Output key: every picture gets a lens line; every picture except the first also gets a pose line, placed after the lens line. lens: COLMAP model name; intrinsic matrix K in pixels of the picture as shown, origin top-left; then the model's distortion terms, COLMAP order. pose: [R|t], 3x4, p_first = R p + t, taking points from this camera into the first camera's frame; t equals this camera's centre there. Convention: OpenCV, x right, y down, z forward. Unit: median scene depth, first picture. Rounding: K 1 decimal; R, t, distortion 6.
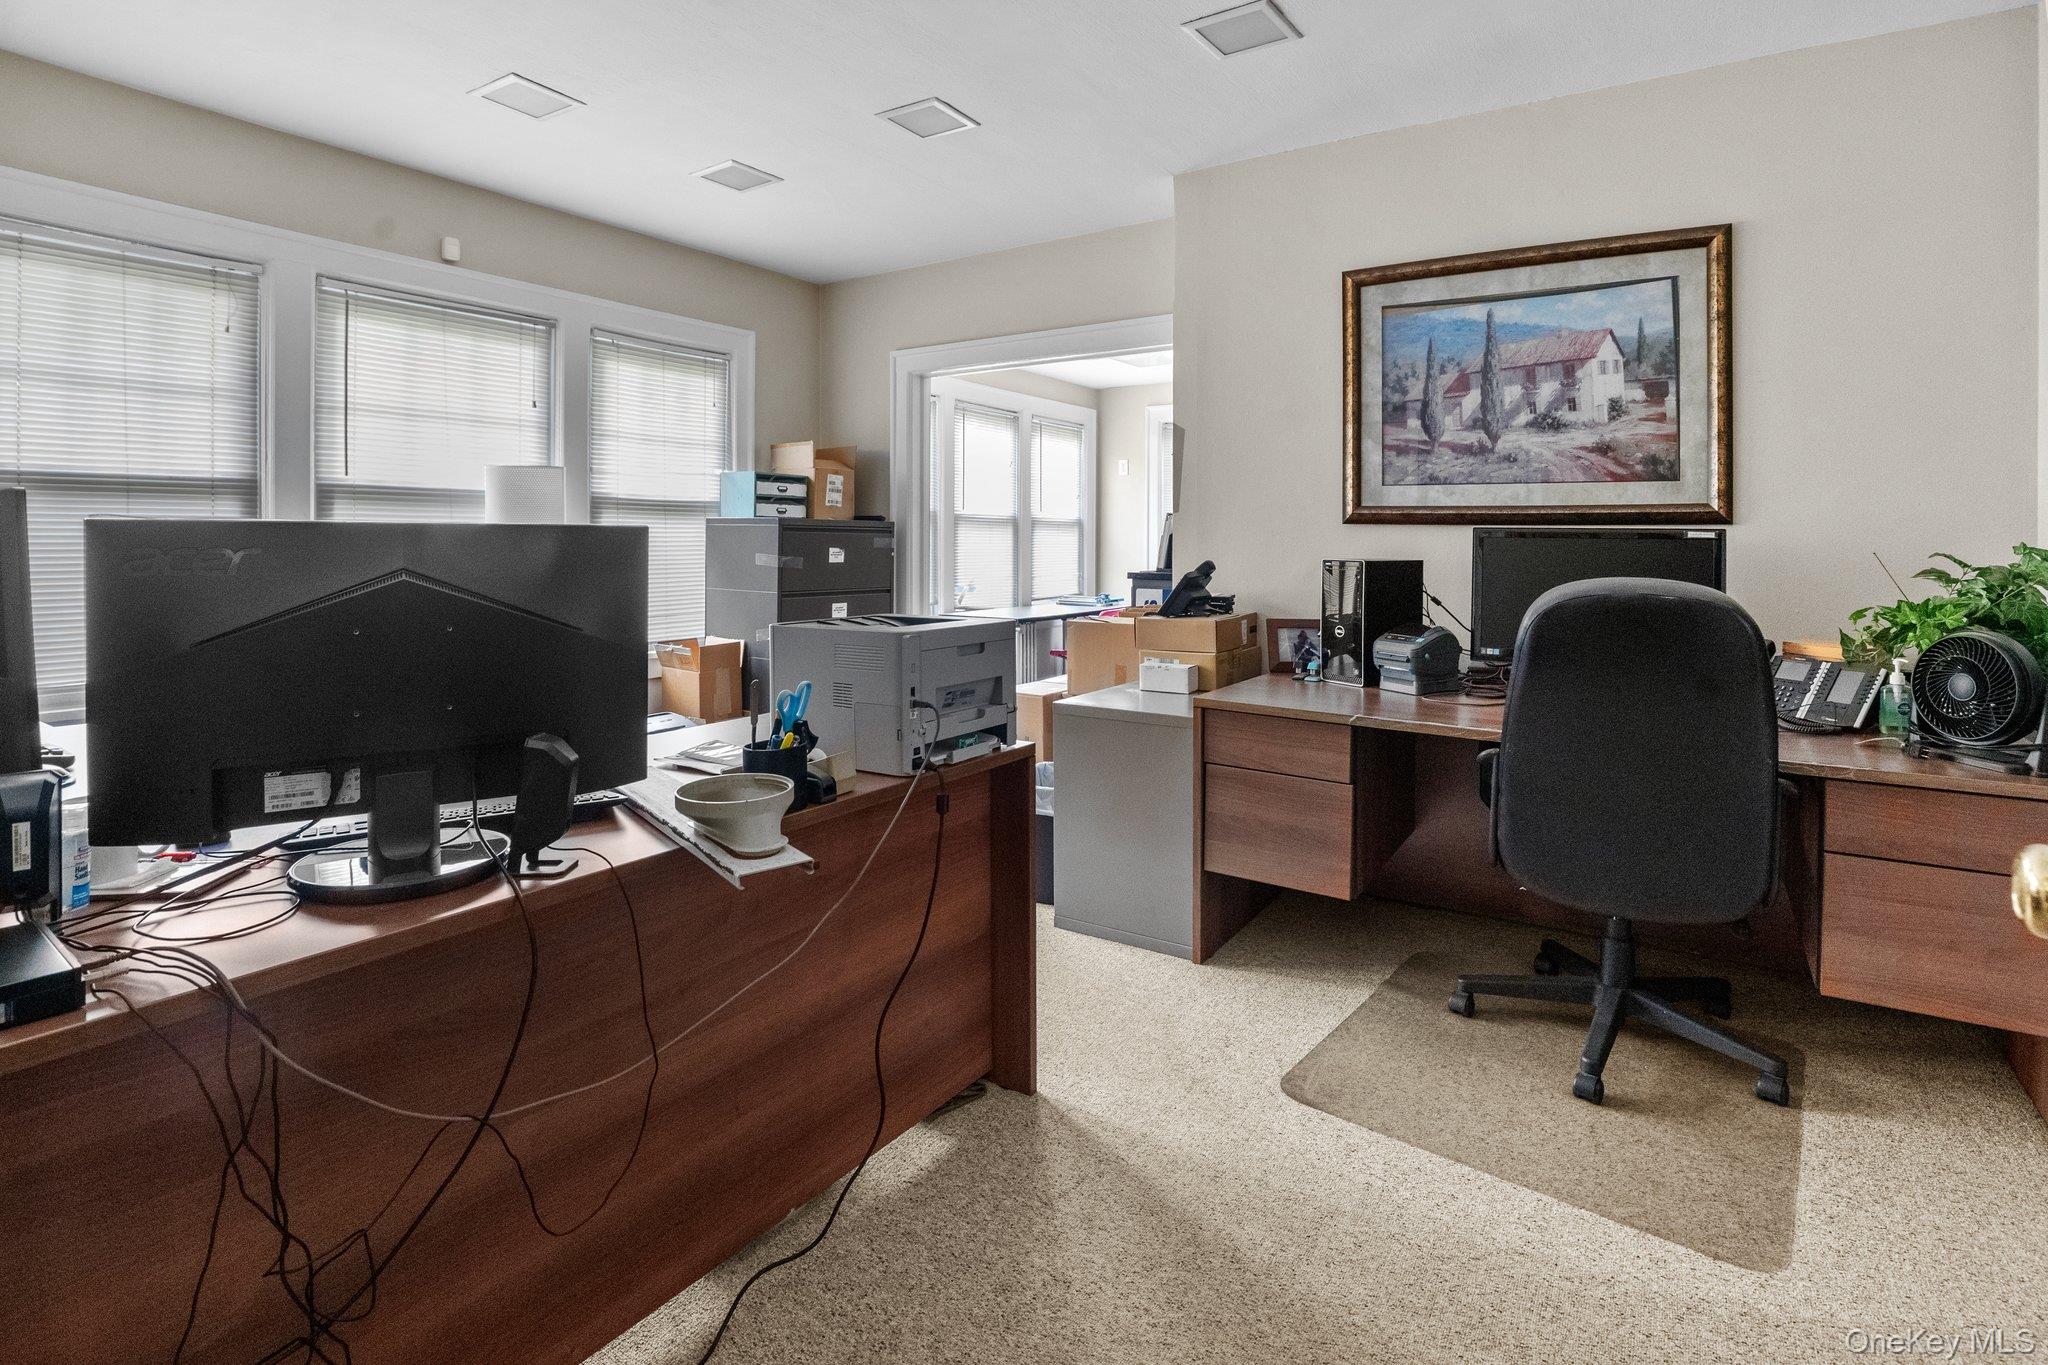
lens RADIAL K [[1010.6, 0, 1023.3], [0, 1010.6, 545.2], [0, 0, 1]] dist [-0.046221, 0.000091]
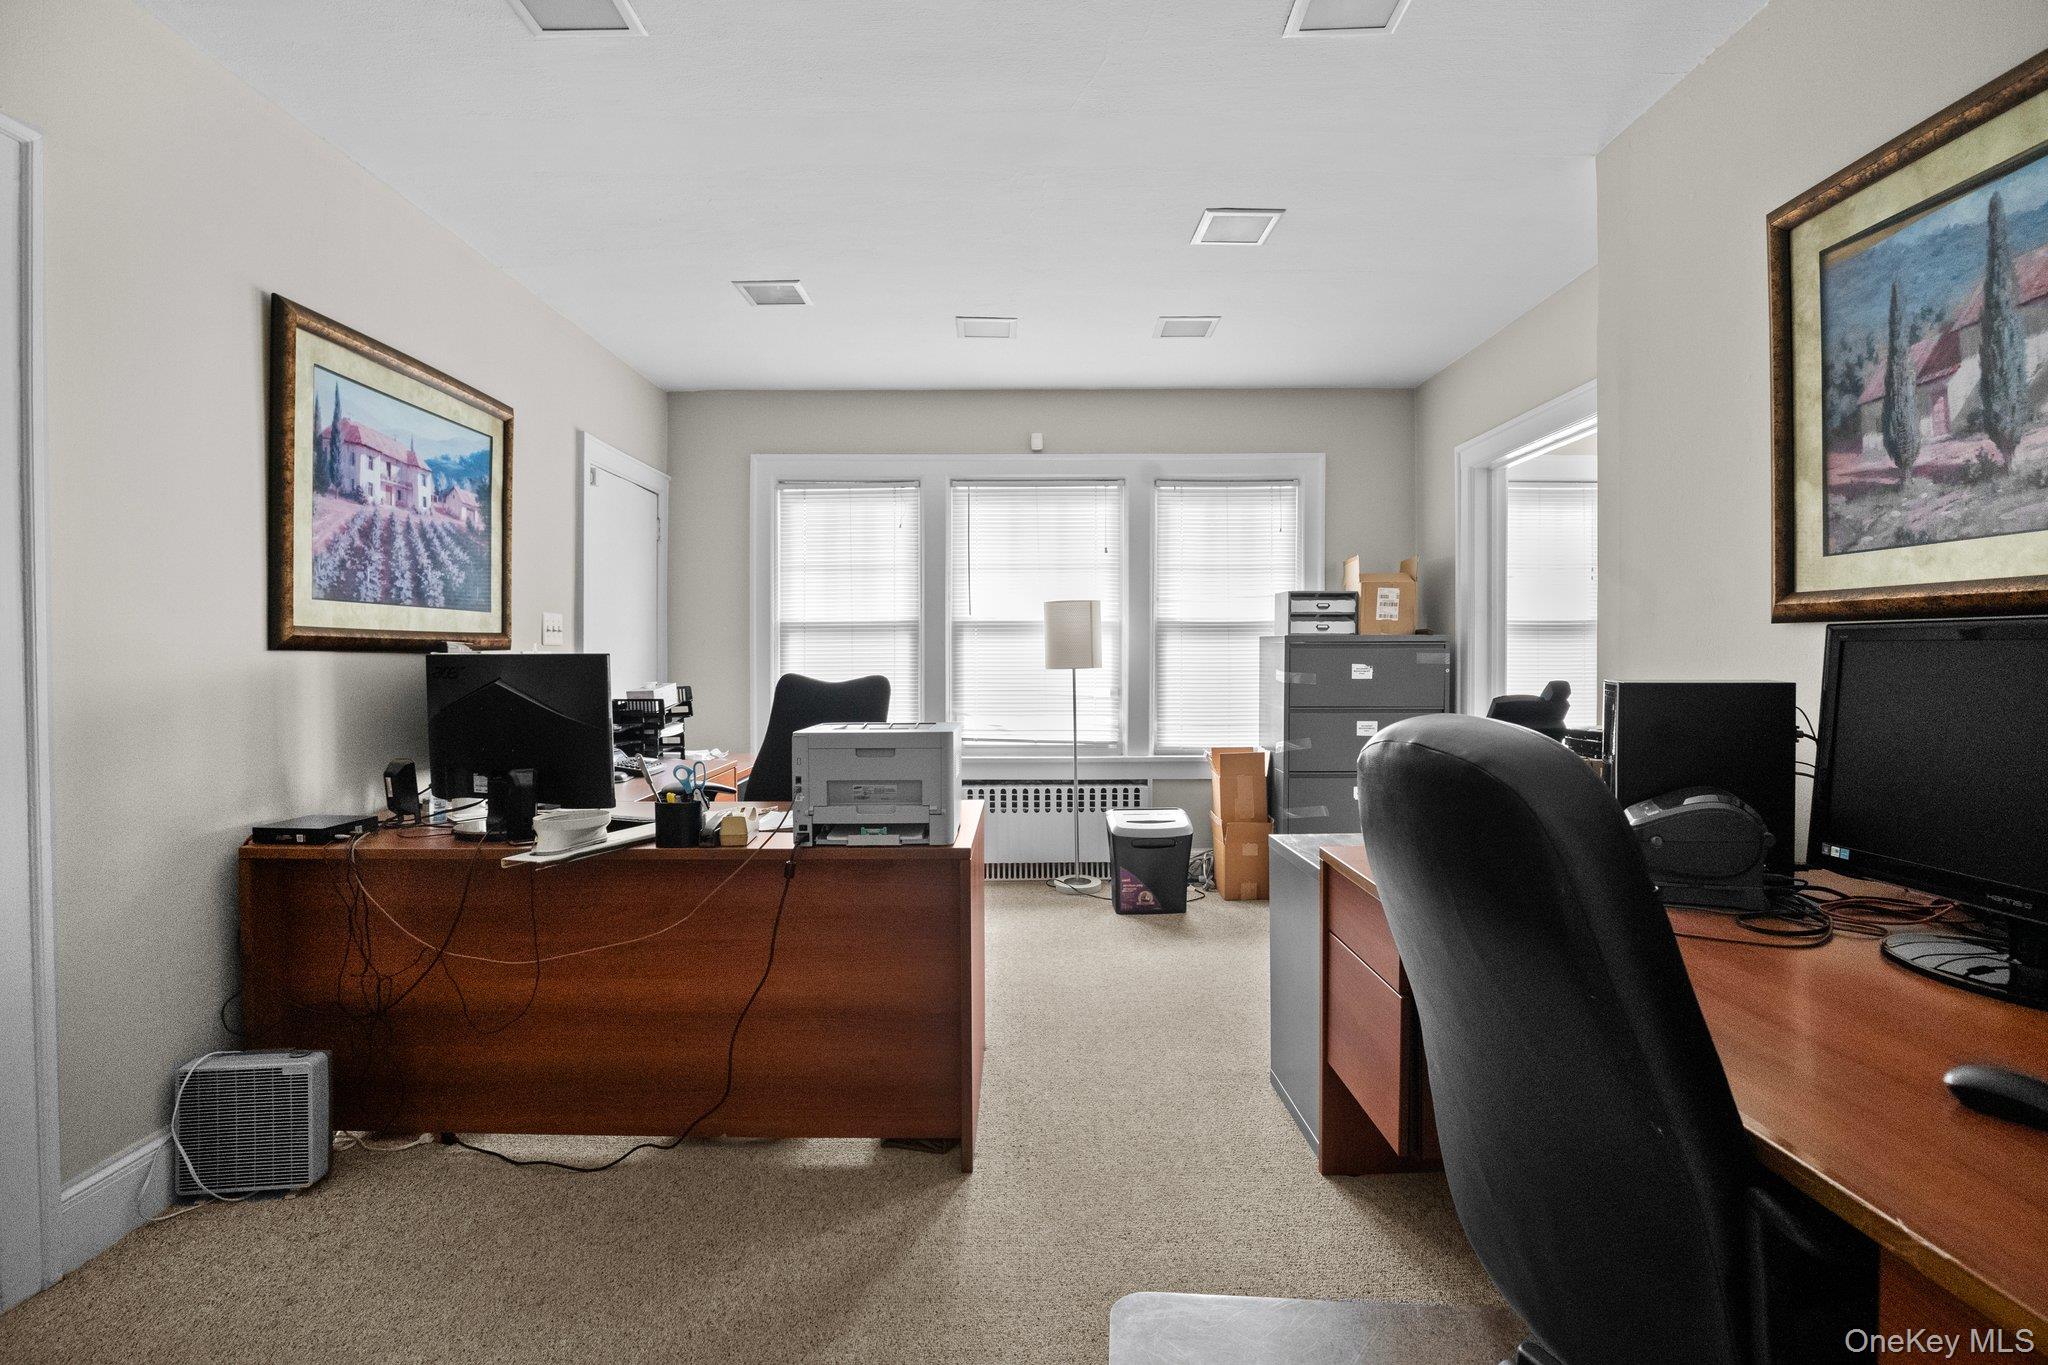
lens RADIAL K [[974.1, 0, 1024.8], [0, 974.1, 659.6], [0, 0, 1]] dist [-0.003510, 0.000067]
pose [[0.551140, -0.006685, -0.834386, 0.585409], [0.004439, 0.999977, -0.005080, 0.002337], [0.834401, -0.000905, 0.551157, 0.299838]]
